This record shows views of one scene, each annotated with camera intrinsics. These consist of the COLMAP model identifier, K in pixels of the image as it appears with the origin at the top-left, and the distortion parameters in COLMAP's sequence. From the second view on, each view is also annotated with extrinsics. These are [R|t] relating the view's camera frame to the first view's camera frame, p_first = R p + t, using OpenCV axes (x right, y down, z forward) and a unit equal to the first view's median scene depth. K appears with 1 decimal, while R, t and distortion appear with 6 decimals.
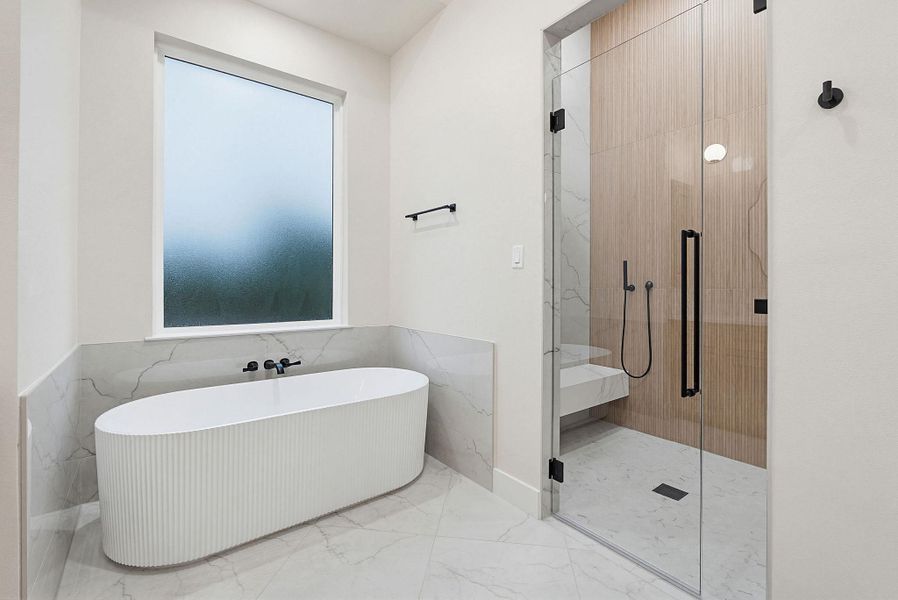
lens RADIAL K [[395.5, 0, 449.1], [0, 395.5, 285.8], [0, 0, 1]] dist [-0.003375, -0.000257]
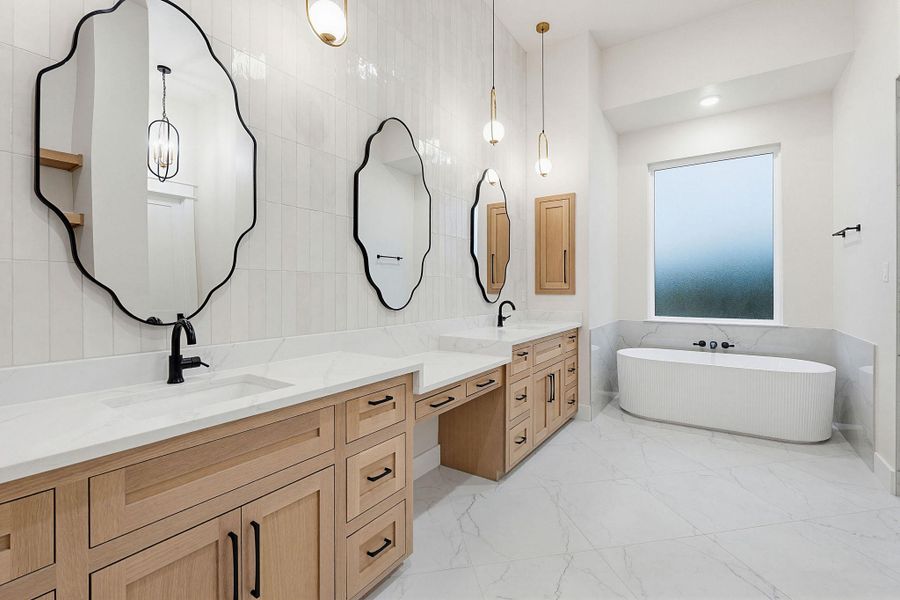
lens RADIAL K [[406.1, 0, 450.0], [0, 406.1, 300.0], [0, 0, 1]] dist [-0.001785, -0.000242]
pose [[0.325572, 0.025469, -0.945174, 0.757079], [0.001452, 0.999623, 0.027436, -0.020894], [0.945516, -0.010304, 0.325412, -0.525869]]
